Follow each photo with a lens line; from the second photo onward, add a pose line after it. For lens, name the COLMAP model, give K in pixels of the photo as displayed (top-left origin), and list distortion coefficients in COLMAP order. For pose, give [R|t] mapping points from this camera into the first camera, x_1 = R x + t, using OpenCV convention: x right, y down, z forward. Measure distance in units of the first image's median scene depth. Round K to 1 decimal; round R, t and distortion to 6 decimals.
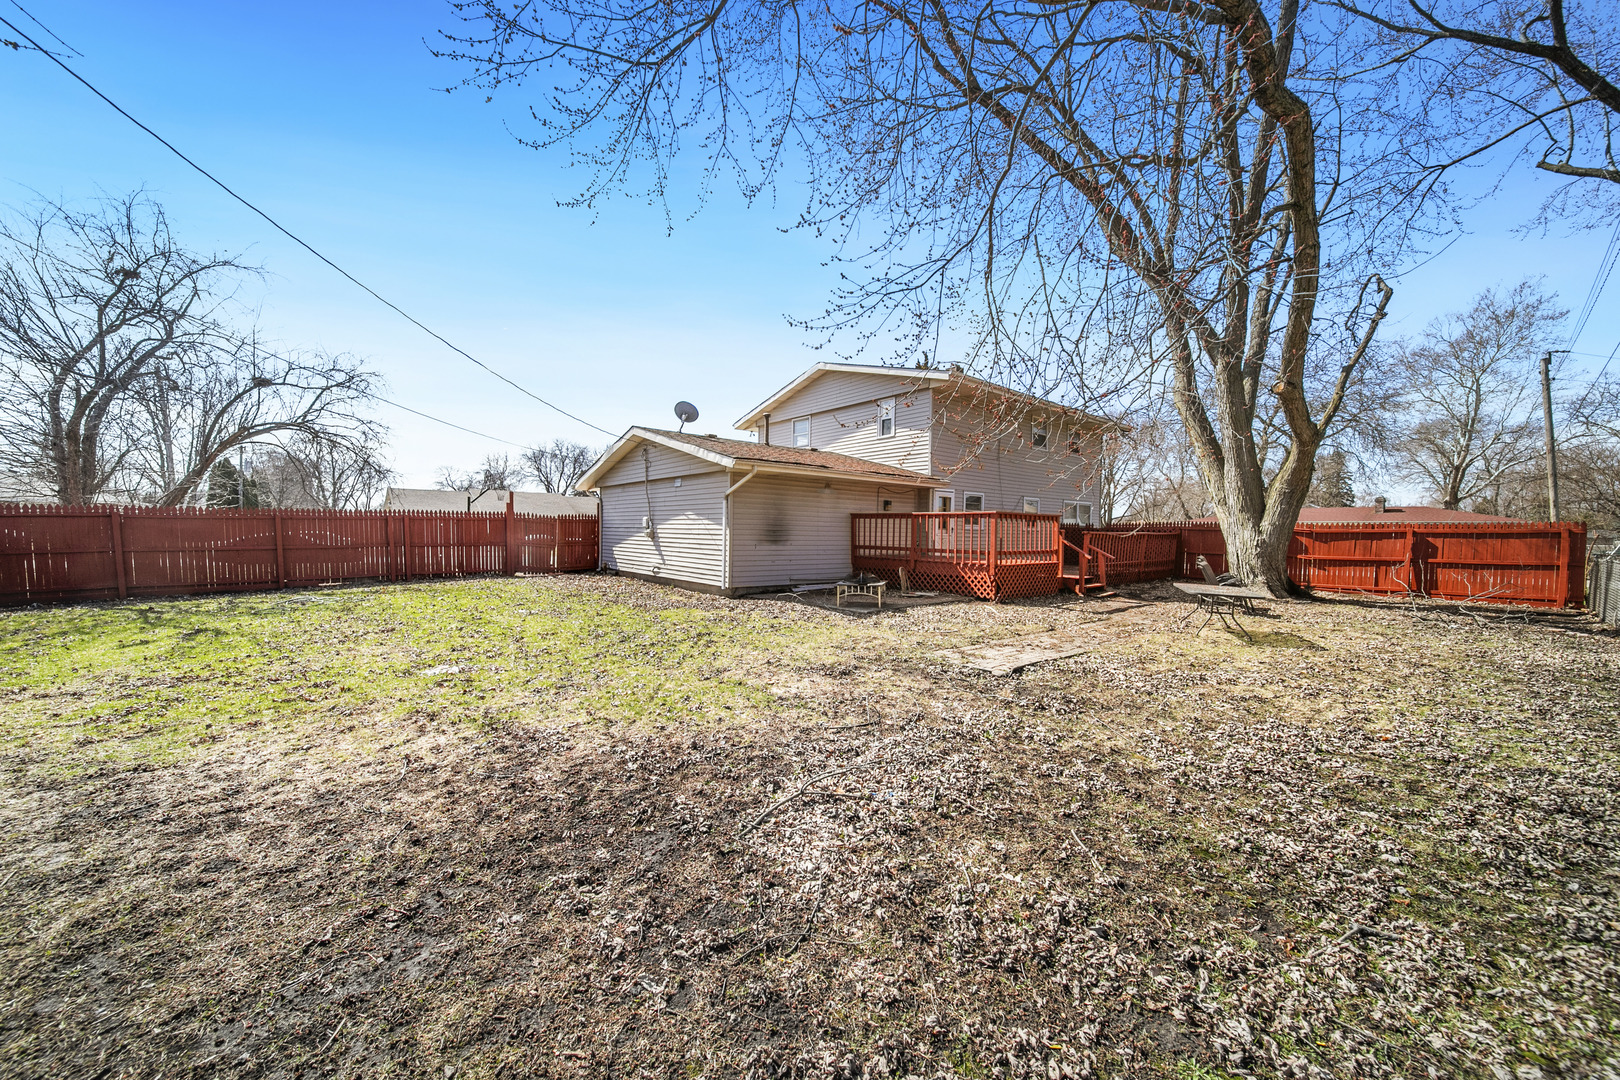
lens RADIAL K [[579.2, 0, 810.6], [0, 579.2, 549.5], [0, 0, 1]] dist [0.000991, -0.000061]
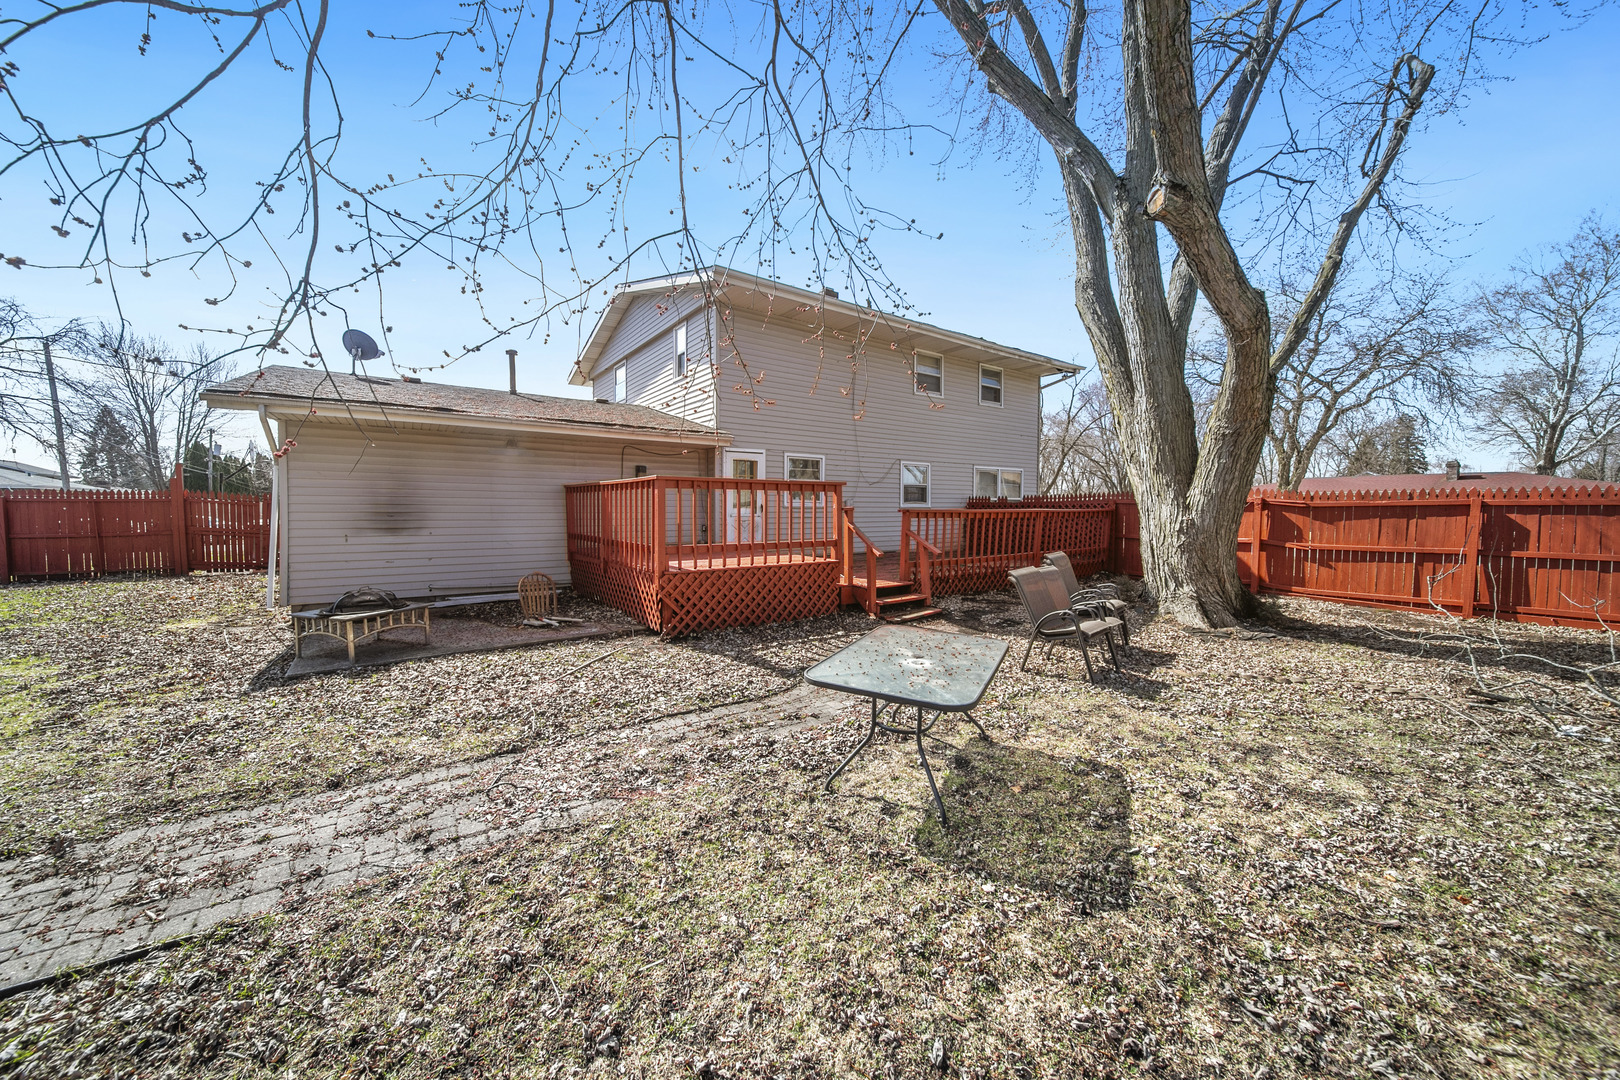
lens RADIAL K [[572.2, 0, 801.6], [0, 572.2, 526.2], [0, 0, 1]] dist [-0.000662, -0.000303]
pose [[0.996708, -0.007656, -0.080710, 0.356416], [0.007612, 0.999971, -0.000859, -0.011282], [0.080714, 0.000242, 0.996737, 0.329219]]
